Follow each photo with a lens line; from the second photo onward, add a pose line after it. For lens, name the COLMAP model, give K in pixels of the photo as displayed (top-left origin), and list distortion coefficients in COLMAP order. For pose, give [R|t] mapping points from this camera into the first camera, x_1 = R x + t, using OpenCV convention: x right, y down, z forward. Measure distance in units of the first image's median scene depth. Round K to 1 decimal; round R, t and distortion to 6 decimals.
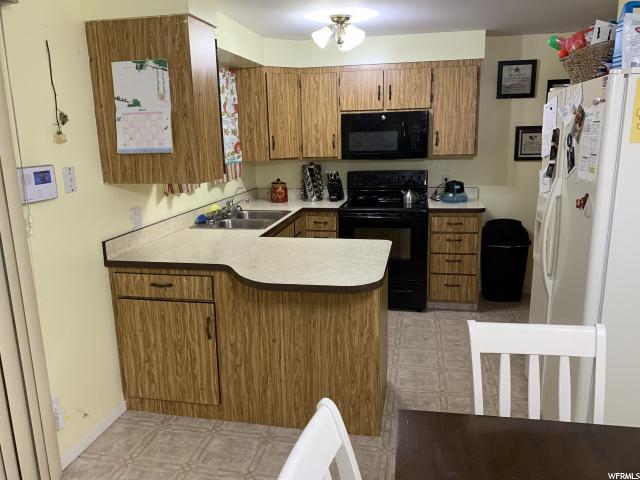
lens RADIAL K [[483.8, 0, 321.2], [0, 483.8, 238.8], [0, 0, 1]] dist [-0.003617, -0.002451]
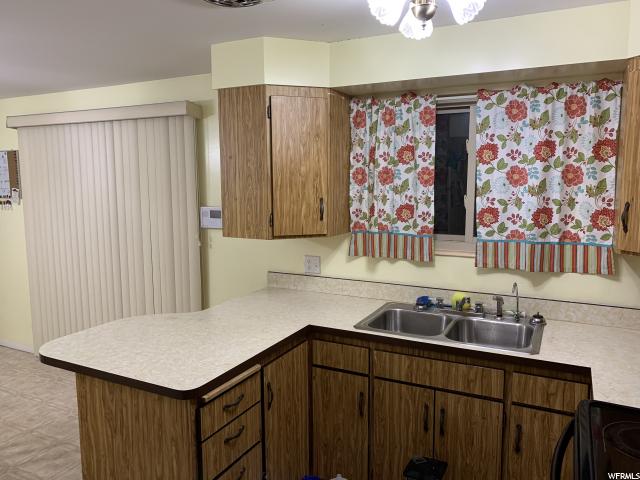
lens RADIAL K [[483.8, 0, 321.7], [0, 483.8, 237.9], [0, 0, 1]] dist [-0.003617, -0.002451]
pose [[-0.276212, 0.151813, -0.949031, 0.570119], [-0.191044, 0.959068, 0.209022, -0.299481], [0.941918, 0.239041, -0.235903, 1.134988]]
